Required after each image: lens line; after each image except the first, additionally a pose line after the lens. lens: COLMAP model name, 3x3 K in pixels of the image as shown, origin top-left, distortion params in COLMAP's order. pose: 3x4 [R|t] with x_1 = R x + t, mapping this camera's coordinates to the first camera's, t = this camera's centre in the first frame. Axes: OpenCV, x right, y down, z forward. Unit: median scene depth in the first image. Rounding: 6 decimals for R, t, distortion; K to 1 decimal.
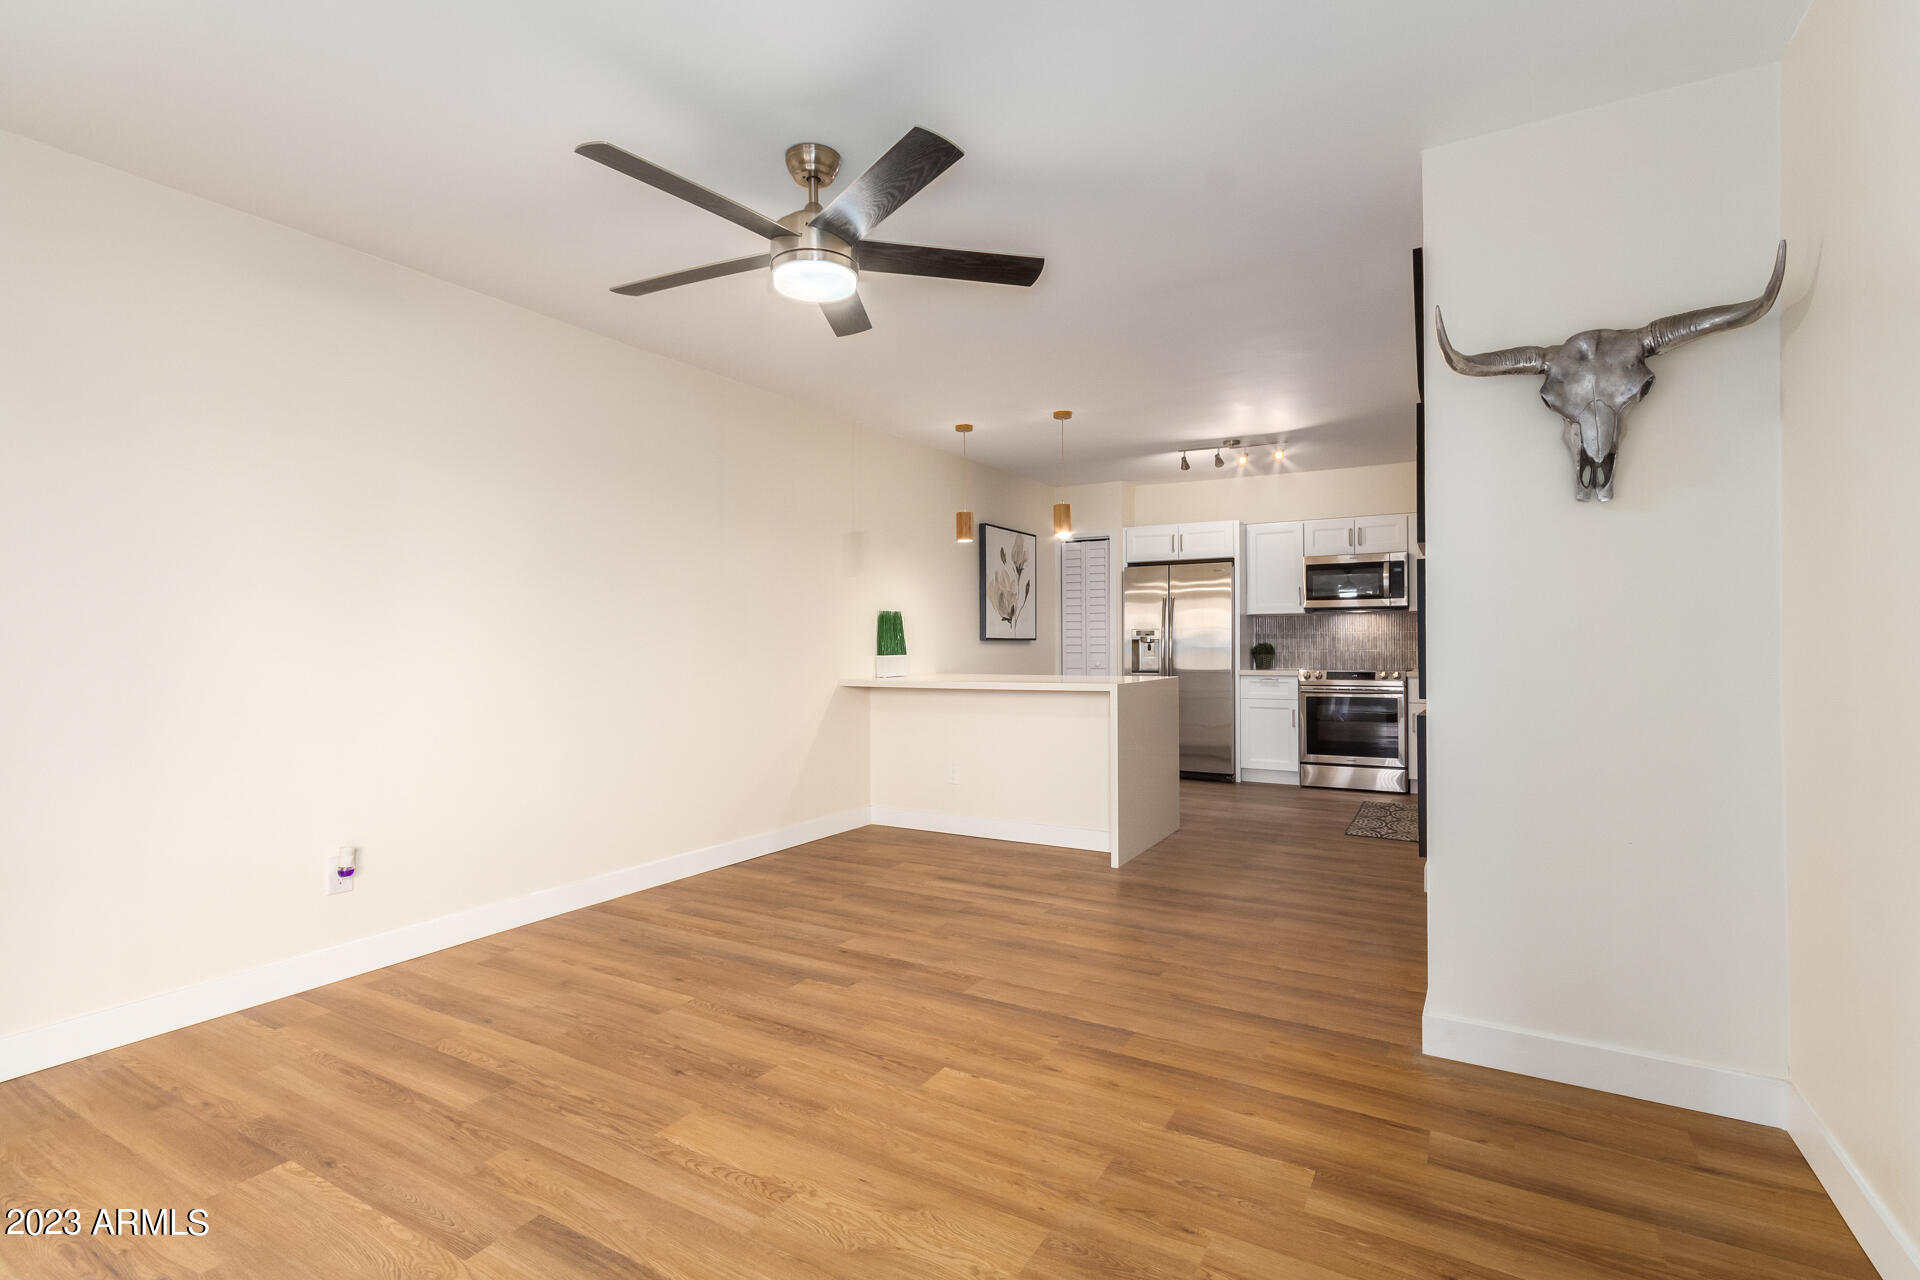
lens RADIAL K [[884.8, 0, 967.7], [0, 884.8, 630.9], [0, 0, 1]] dist [0.001432, 0.000283]
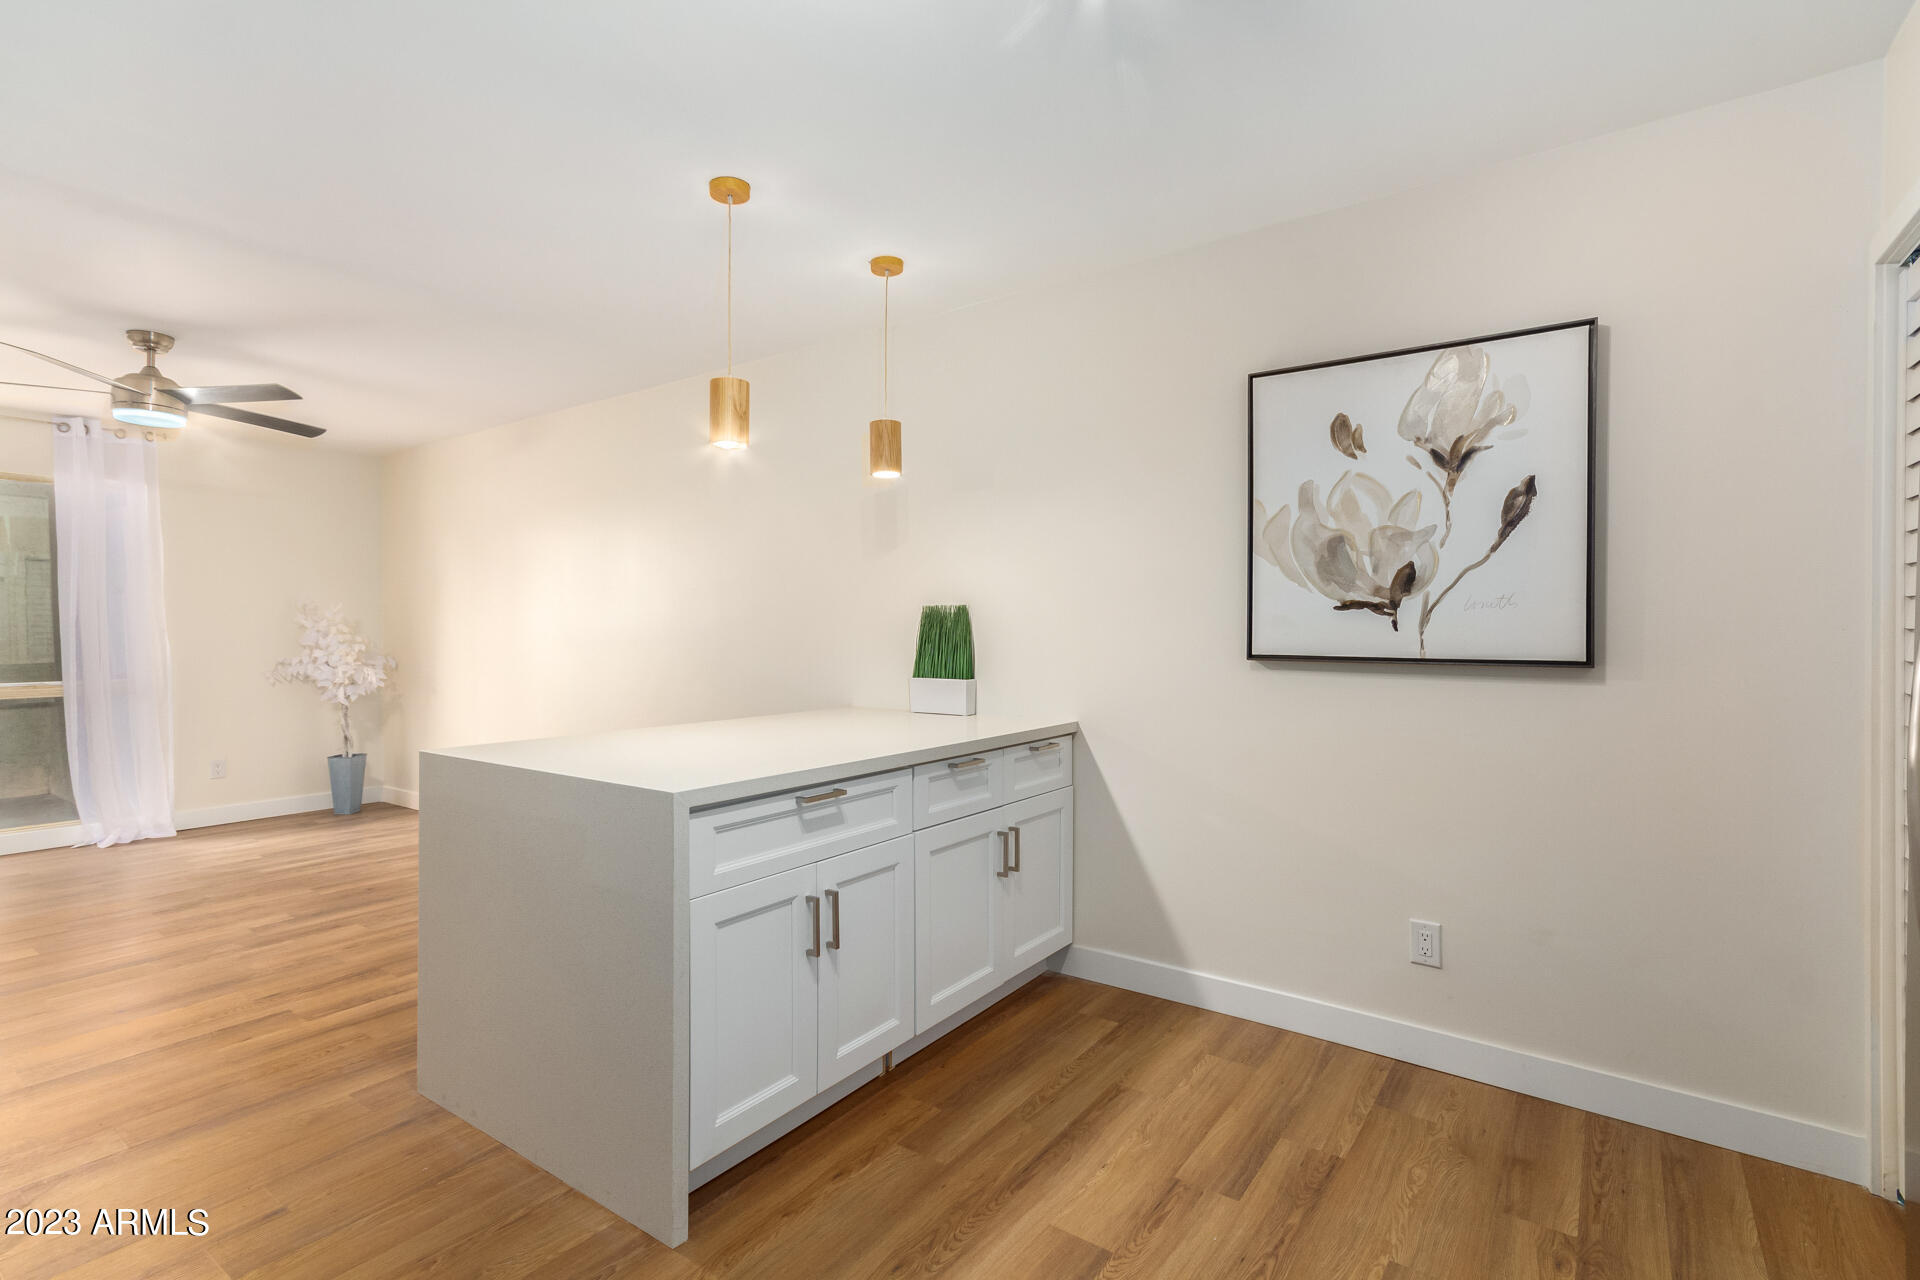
lens RADIAL K [[906.7, 0, 973.3], [0, 906.7, 640.6], [0, 0, 1]] dist [0.001390, 0.000893]
pose [[-0.086268, 0.016692, -0.996132, 1.059134], [0.012497, 0.999799, 0.015671, -0.016467], [0.996194, -0.011097, -0.086459, 2.147420]]
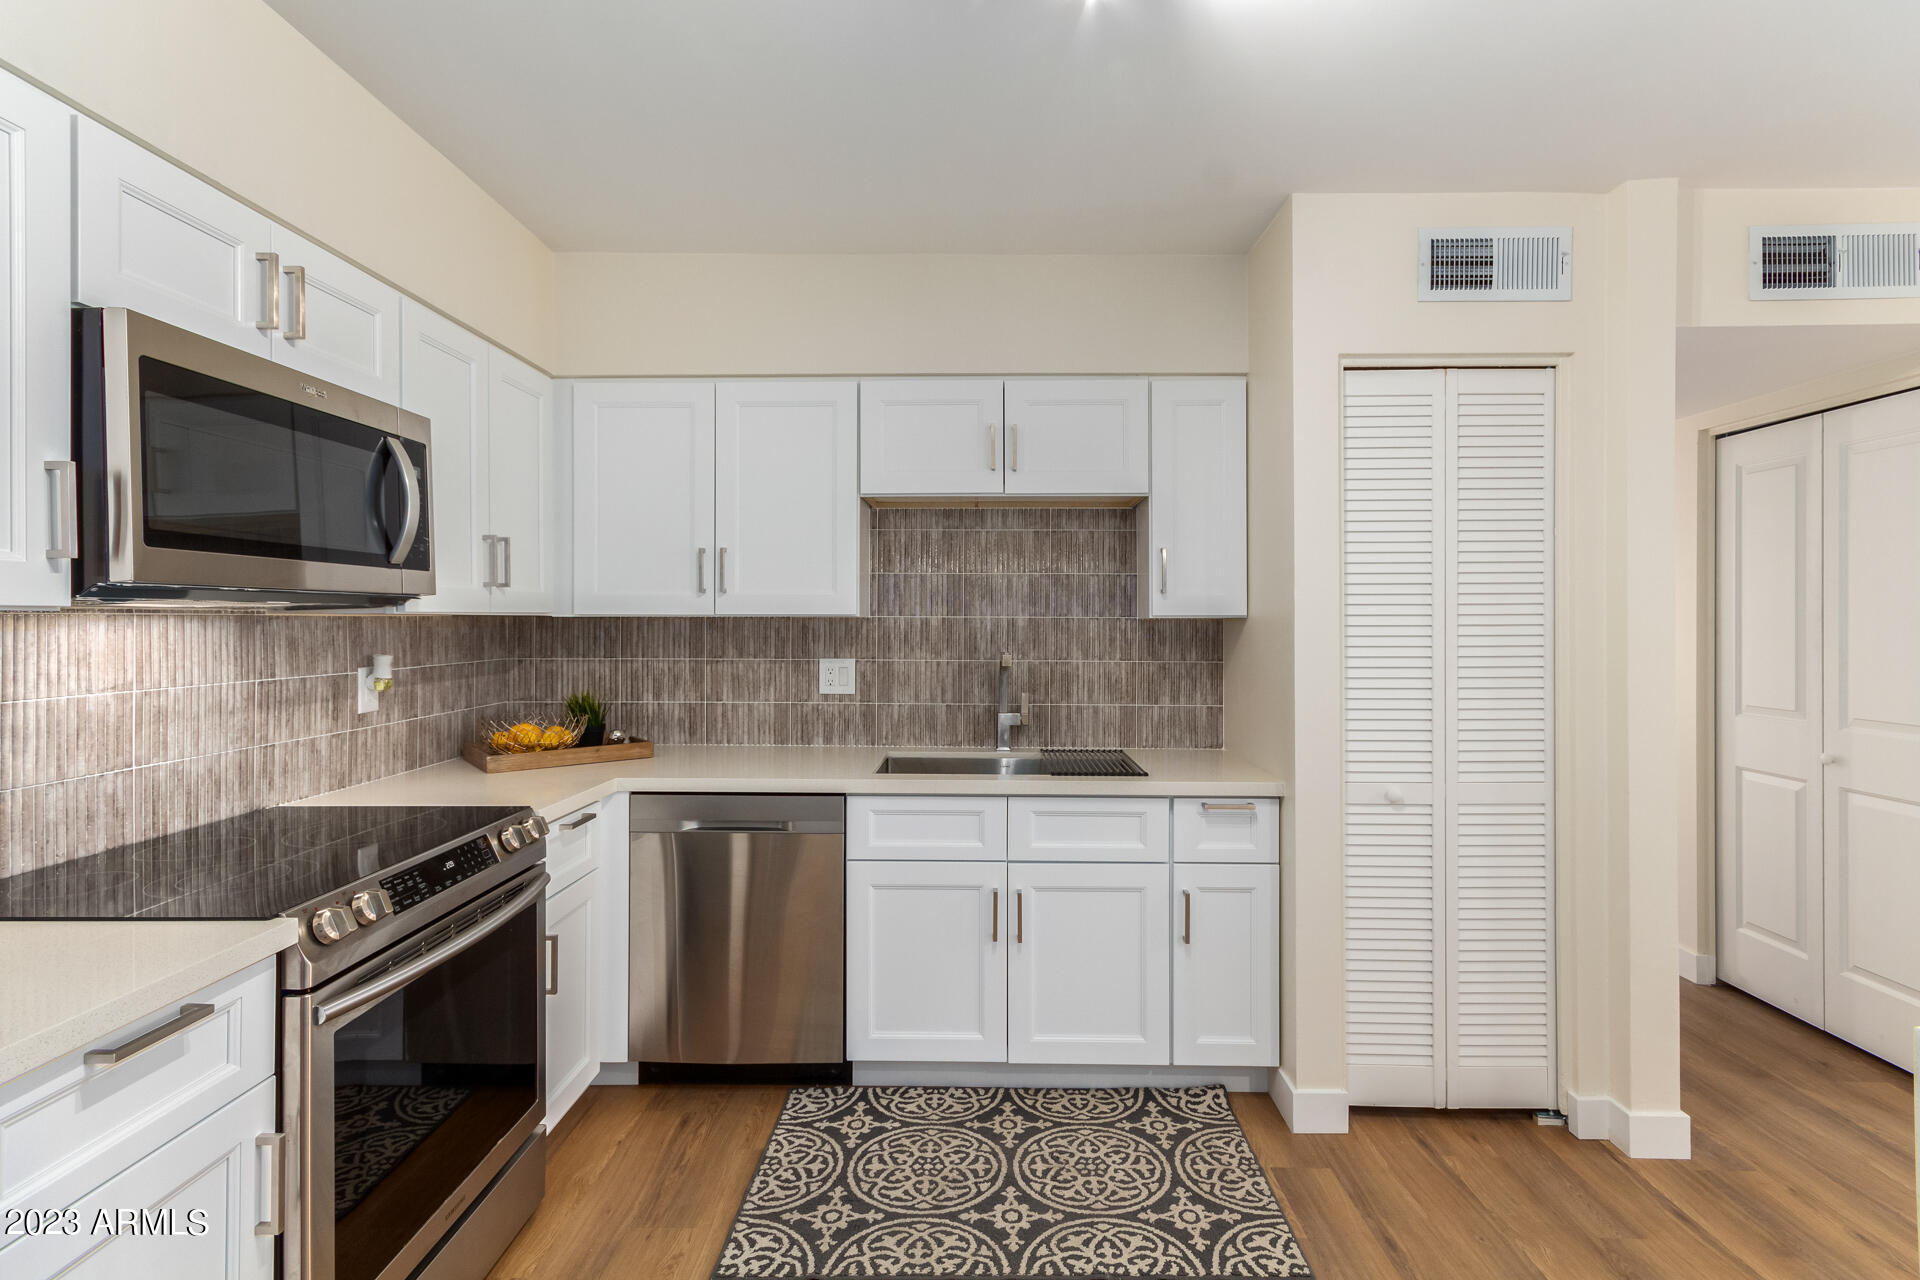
lens RADIAL K [[916.8, 0, 951.2], [0, 916.8, 620.3], [0, 0, 1]] dist [-0.000370, -0.000064]
pose [[-0.470070, 0.000665, 0.882629, 0.321332], [-0.014959, 0.999850, -0.008720, -0.050027], [-0.882502, -0.017302, -0.469989, 2.392928]]
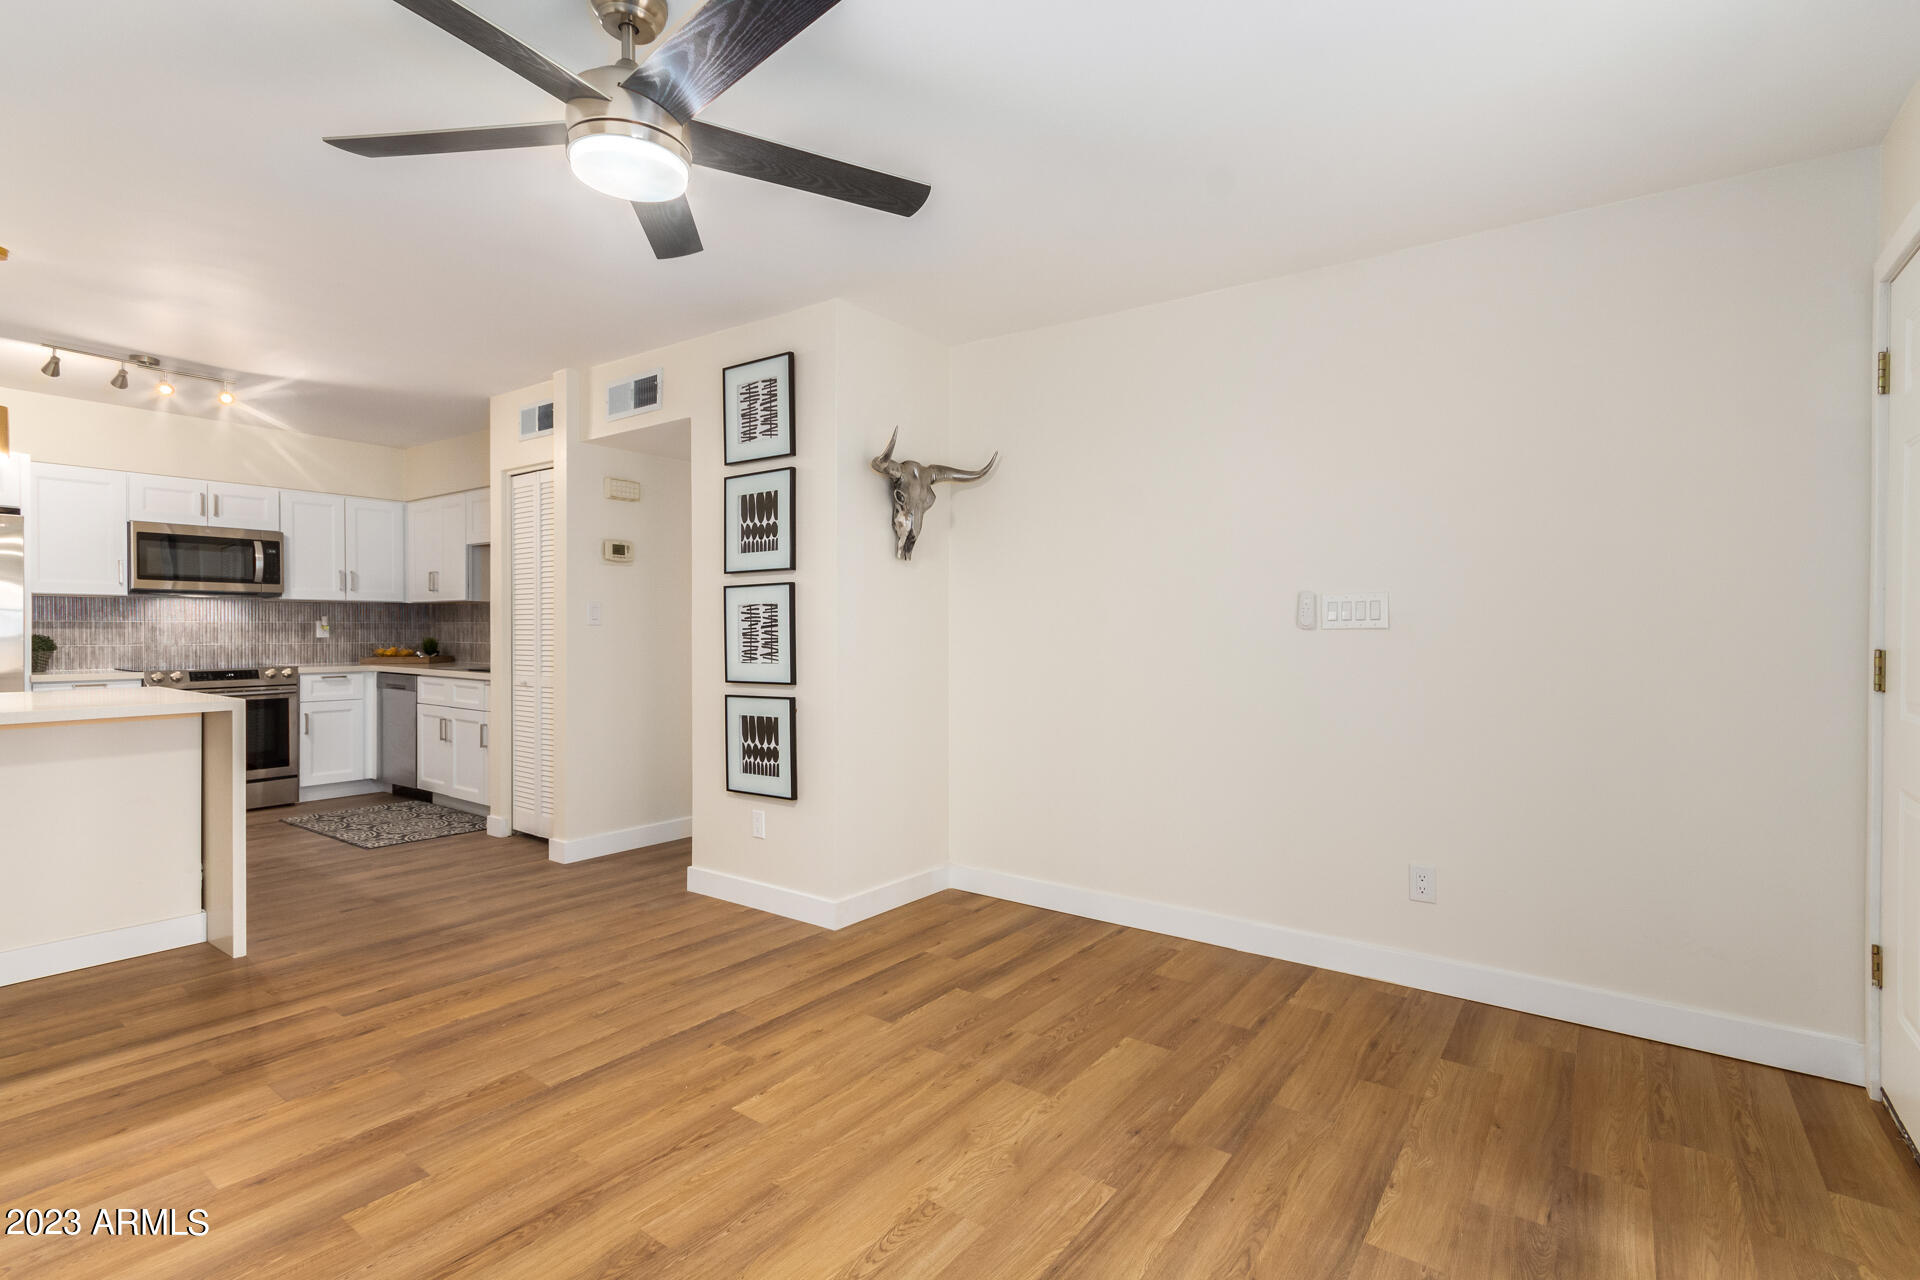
lens RADIAL K [[884.8, 0, 967.7], [0, 884.8, 630.9], [0, 0, 1]] dist [0.001432, 0.000283]
pose [[0.109677, 0.002614, 0.993964, -0.748242], [-0.020385, 0.999792, -0.000380, -0.010914], [-0.993758, -0.020220, 0.109708, 0.535116]]
